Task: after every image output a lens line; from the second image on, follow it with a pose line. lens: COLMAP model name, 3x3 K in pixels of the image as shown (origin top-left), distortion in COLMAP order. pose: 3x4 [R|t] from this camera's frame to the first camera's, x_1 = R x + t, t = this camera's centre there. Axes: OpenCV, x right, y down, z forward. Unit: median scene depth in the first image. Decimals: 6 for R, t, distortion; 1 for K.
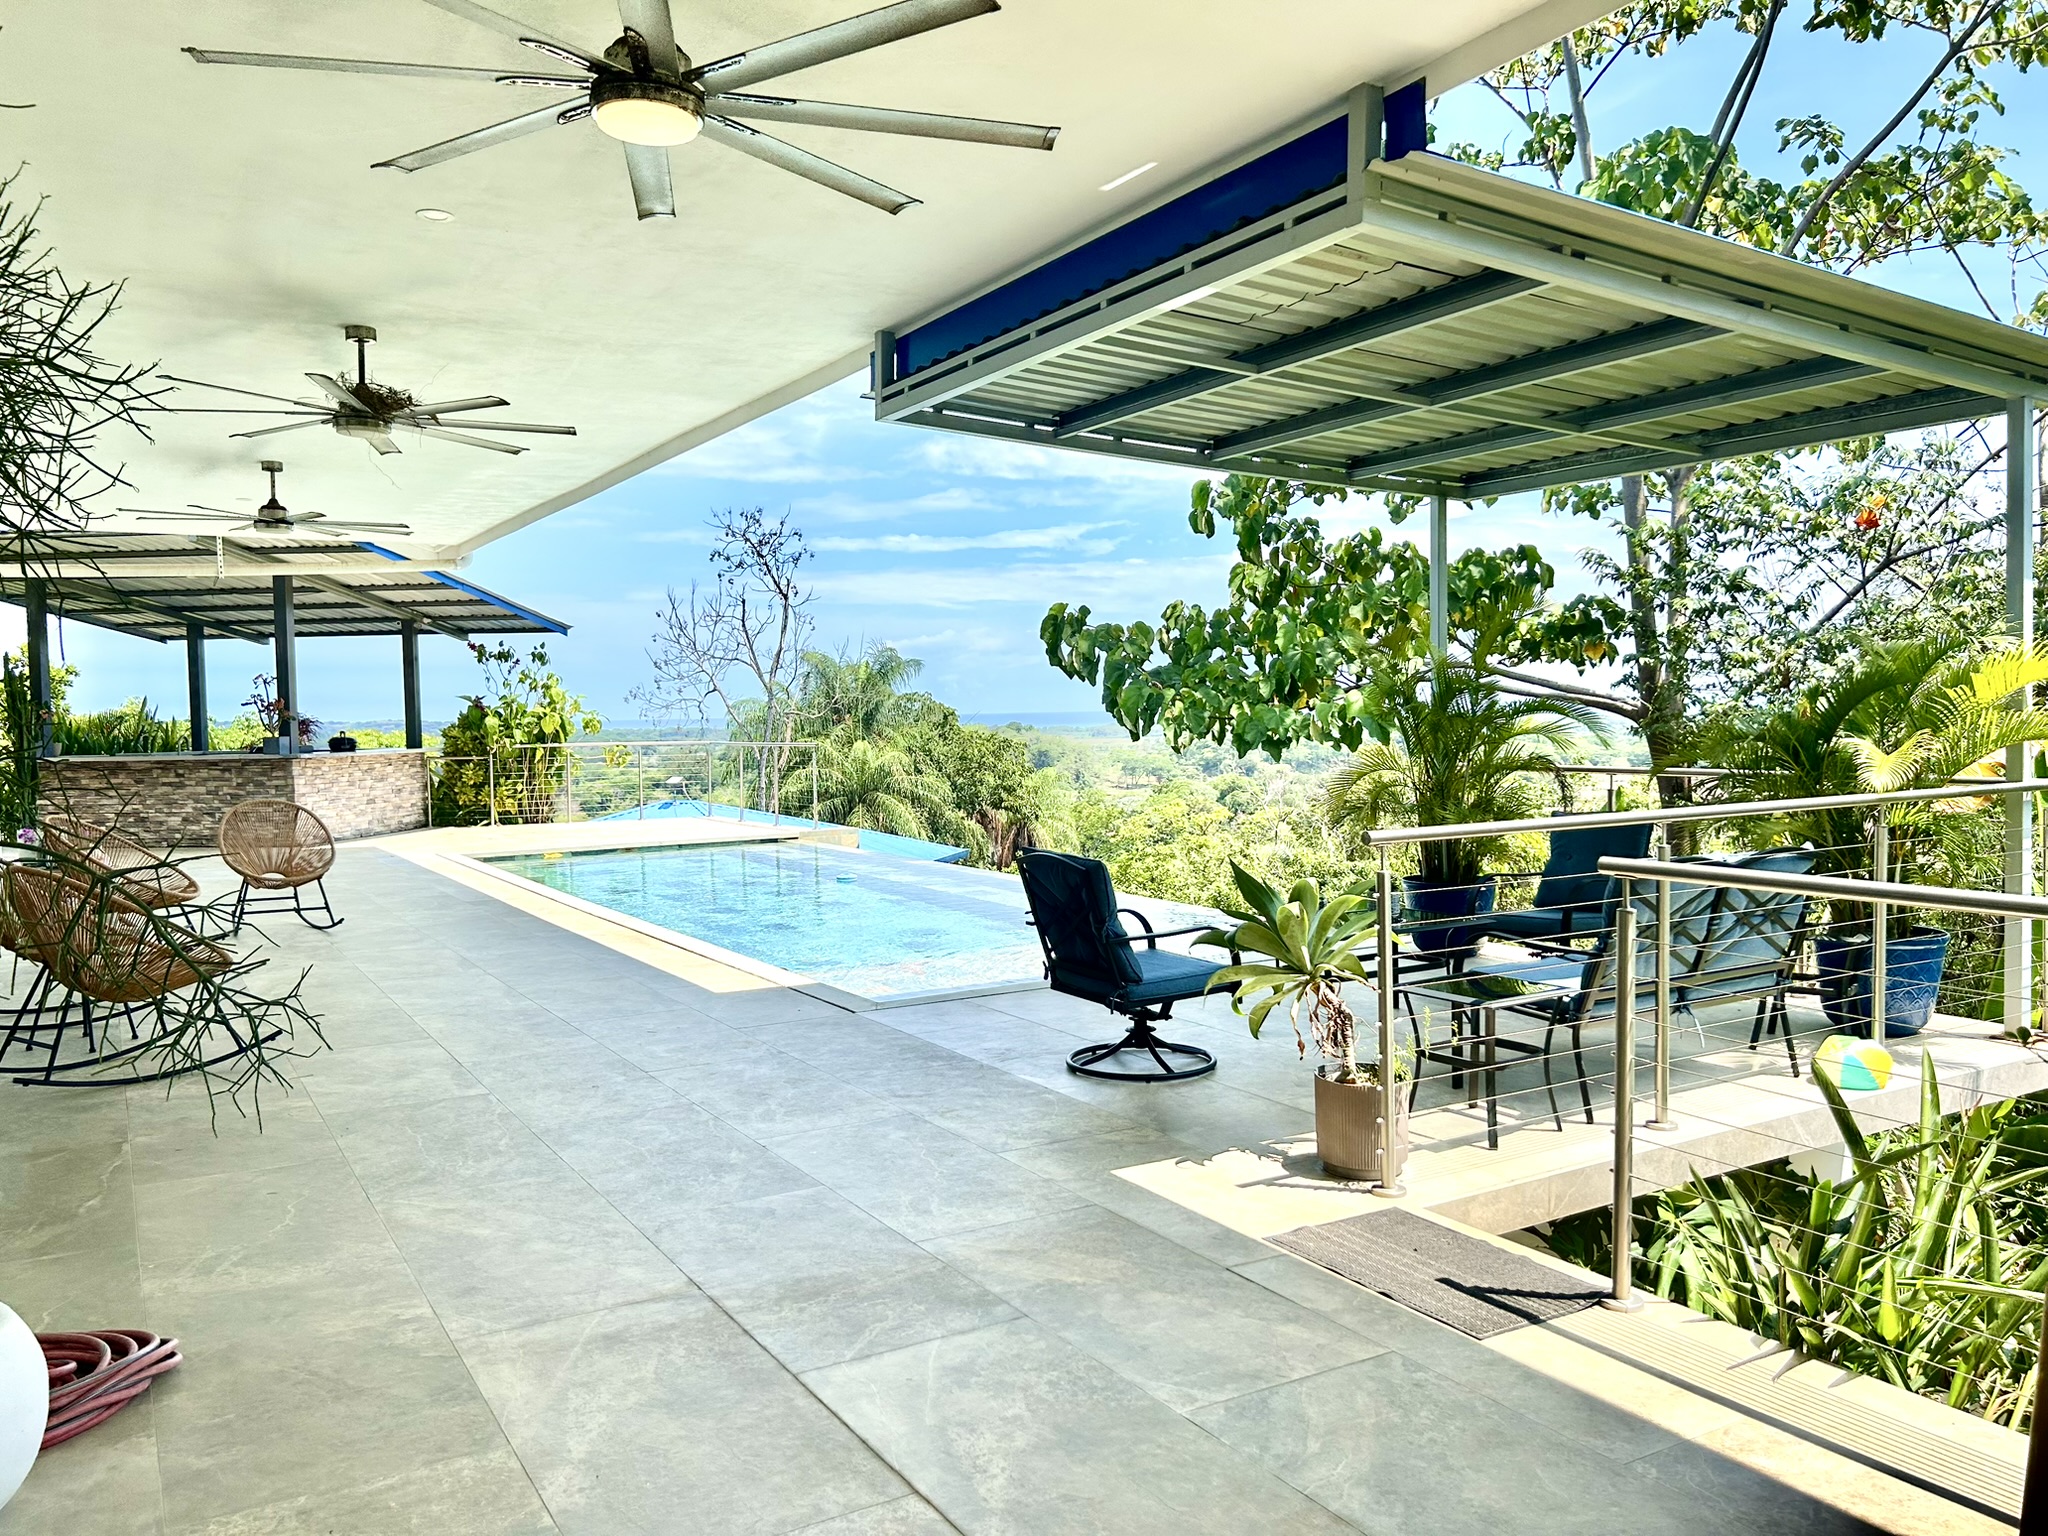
lens RADIAL K [[1544.7, 0, 1024.0], [0, 1544.7, 768.0], [0, 0, 1]] dist [0.069930, -0.083264]
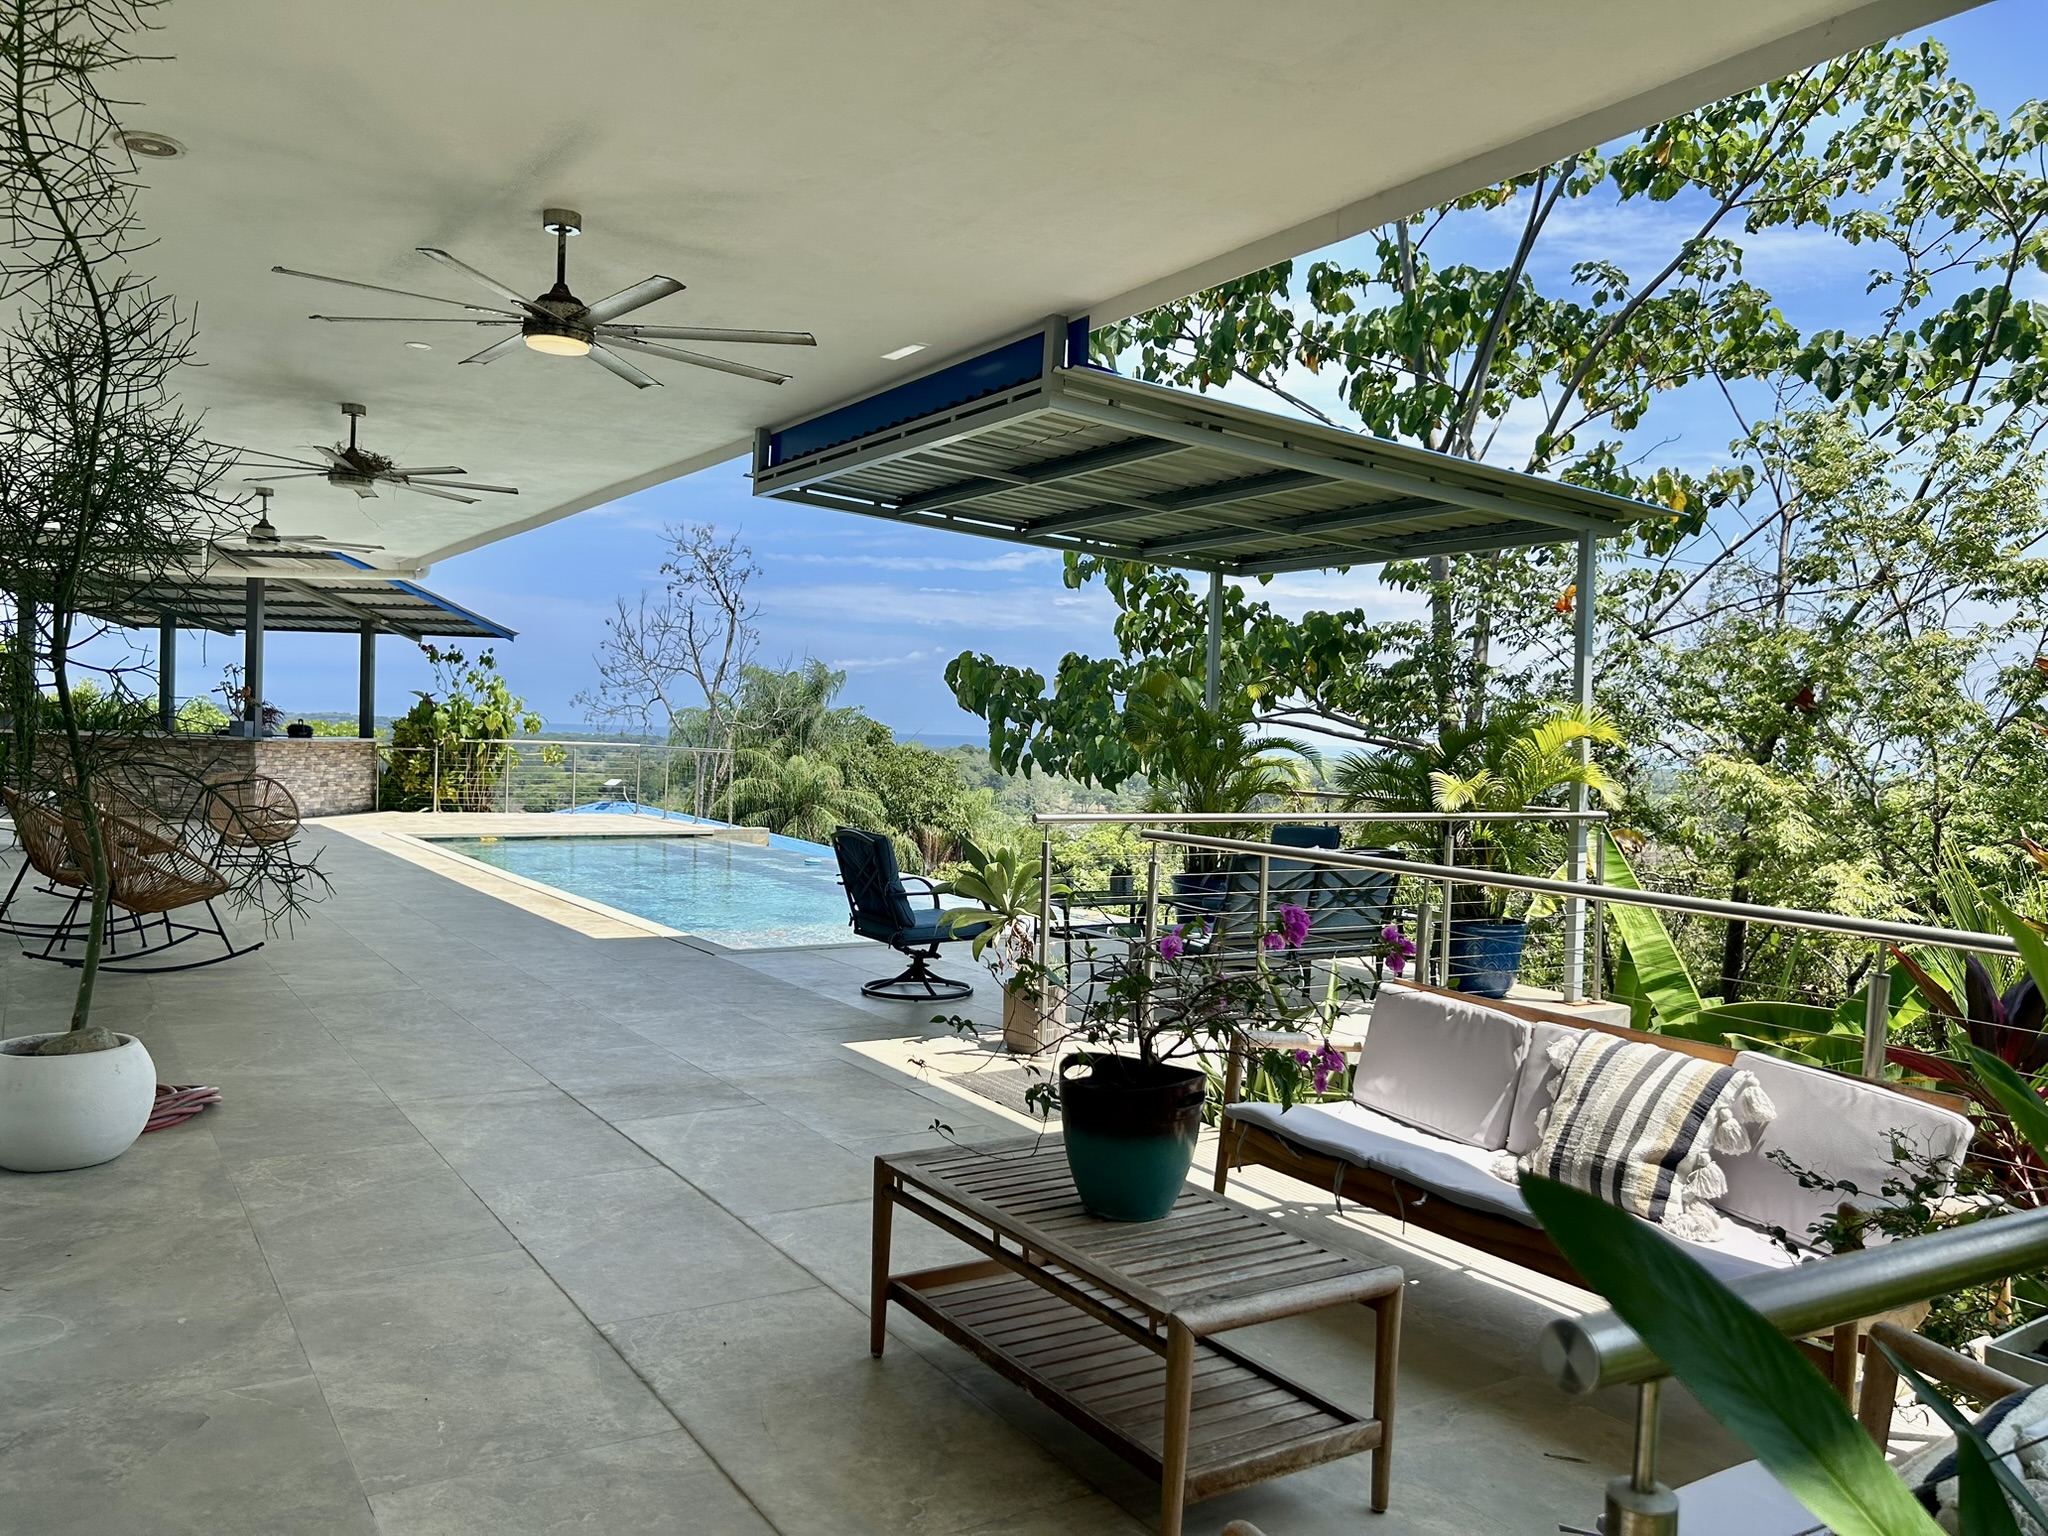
lens RADIAL K [[1530.8, 0, 1032.9], [0, 1530.8, 759.5], [0, 0, 1]] dist [0.064449, -0.115089]
pose [[0.998147, 0.046927, 0.038729, 0.046943], [-0.046116, 0.998703, -0.021569, 0.006028], [-0.039691, 0.019743, 0.999017, -0.136405]]
